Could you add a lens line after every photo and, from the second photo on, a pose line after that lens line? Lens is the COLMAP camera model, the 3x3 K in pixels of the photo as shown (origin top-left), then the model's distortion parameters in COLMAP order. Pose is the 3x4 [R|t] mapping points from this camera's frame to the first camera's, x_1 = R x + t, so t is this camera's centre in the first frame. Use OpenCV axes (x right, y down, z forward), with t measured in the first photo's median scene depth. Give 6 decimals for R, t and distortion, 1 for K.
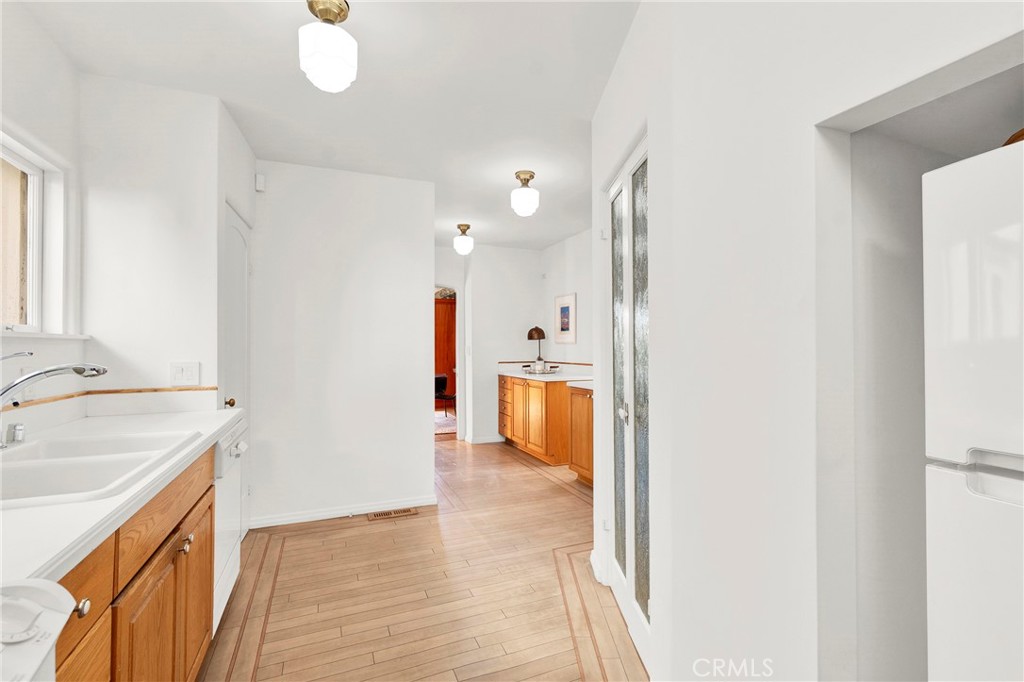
lens RADIAL K [[445.5, 0, 508.1], [0, 445.5, 338.7], [0, 0, 1]] dist [0.000368, 0.000008]
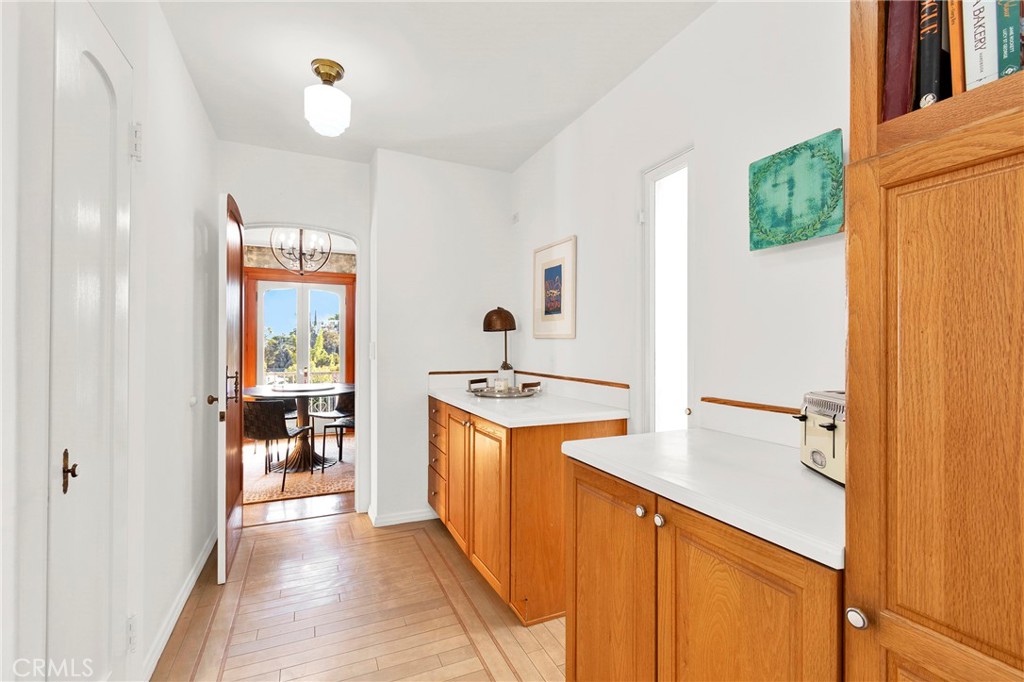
lens RADIAL K [[445.5, 0, 512.2], [0, 445.5, 343.3], [0, 0, 1]] dist [0.000368, 0.000008]
pose [[0.998576, 0.010368, 0.052331, 0.054143], [-0.011176, 0.999823, 0.015166, 0.008736], [-0.052164, -0.015729, 0.998515, 0.484486]]
